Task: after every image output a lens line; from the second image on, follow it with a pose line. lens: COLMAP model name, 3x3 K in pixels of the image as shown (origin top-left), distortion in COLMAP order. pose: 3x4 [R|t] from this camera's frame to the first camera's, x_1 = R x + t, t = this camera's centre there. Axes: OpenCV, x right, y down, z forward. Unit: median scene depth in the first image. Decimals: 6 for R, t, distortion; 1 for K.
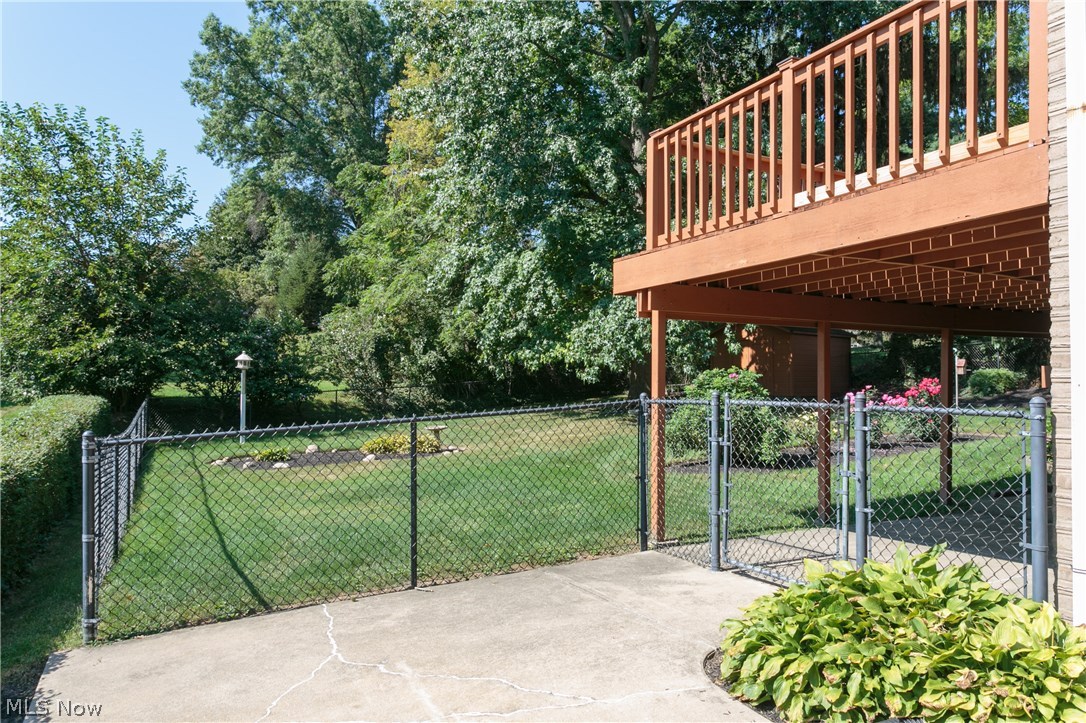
lens RADIAL K [[758.1, 0, 551.3], [0, 758.1, 365.2], [0, 0, 1]] dist [-0.006577, -0.005137]
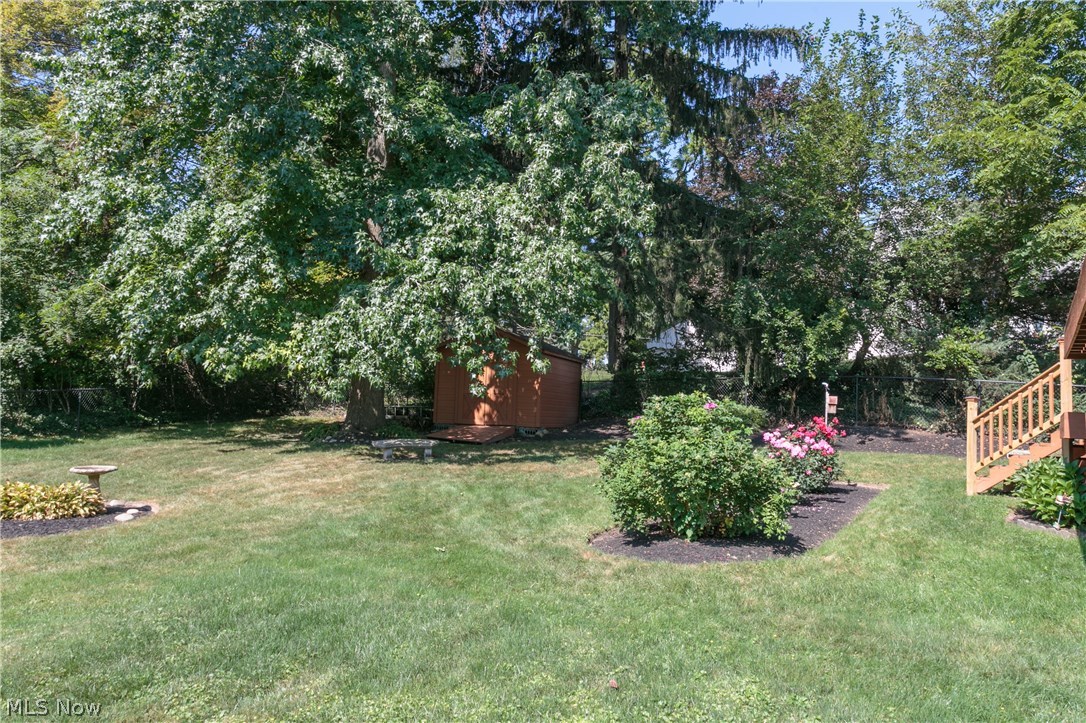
lens RADIAL K [[758.1, 0, 541.2], [0, 758.1, 352.1], [0, 0, 1]] dist [-0.006577, -0.005137]
pose [[0.850863, 0.078772, 0.519448, -0.139601], [-0.056593, 0.996685, -0.058442, 0.007553], [-0.522330, 0.020330, 0.852501, 0.286198]]
